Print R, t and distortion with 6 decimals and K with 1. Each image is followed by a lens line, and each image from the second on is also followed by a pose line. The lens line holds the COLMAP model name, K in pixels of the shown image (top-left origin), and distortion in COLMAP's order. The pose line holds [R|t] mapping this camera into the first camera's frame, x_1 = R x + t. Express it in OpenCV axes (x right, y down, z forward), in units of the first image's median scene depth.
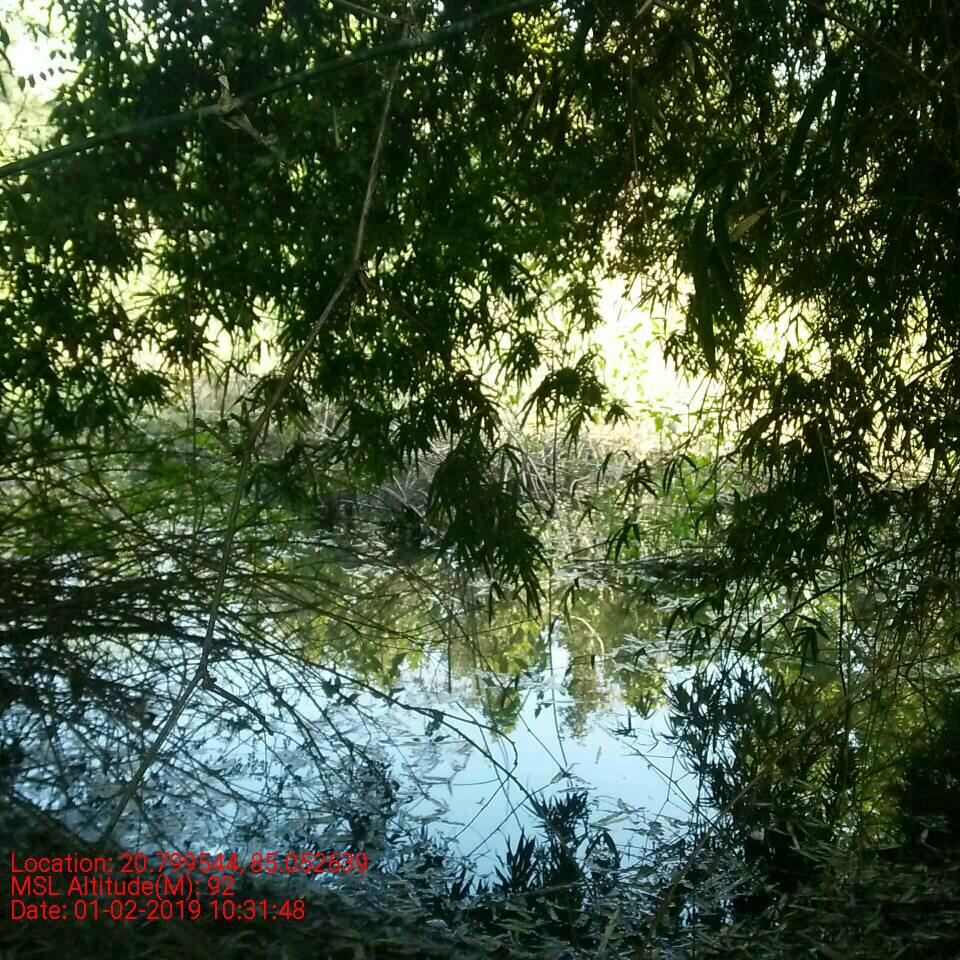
lens RADIAL K [[1032.4, 0, 477.8], [0, 1032.4, 476.0], [0, 0, 1]] dist [0.069325, 0.000000]
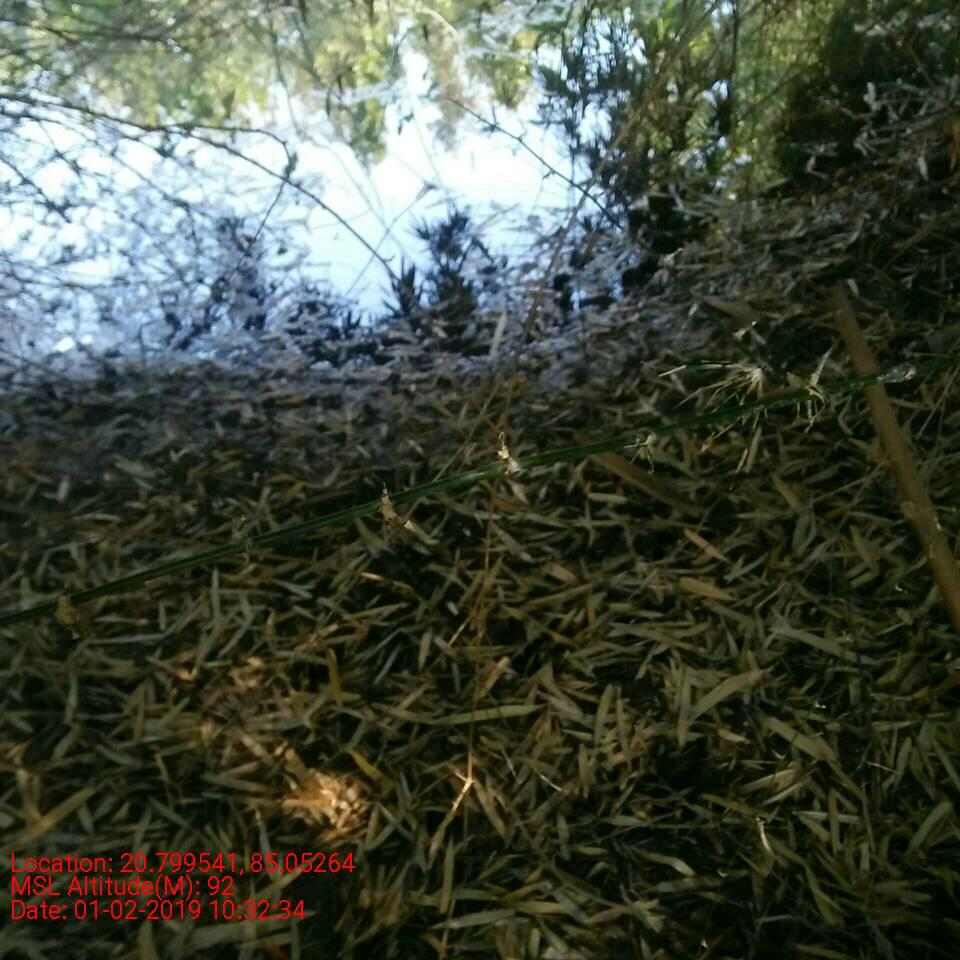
lens RADIAL K [[1032.4, 0, 480.2], [0, 1032.4, 478.7], [0, 0, 1]] dist [0.069325, 0.000000]
pose [[0.973680, -0.222625, 0.048839, 0.026741], [0.165346, 0.837440, 0.520917, 0.037757], [-0.156869, -0.499131, 0.852209, 0.100584]]
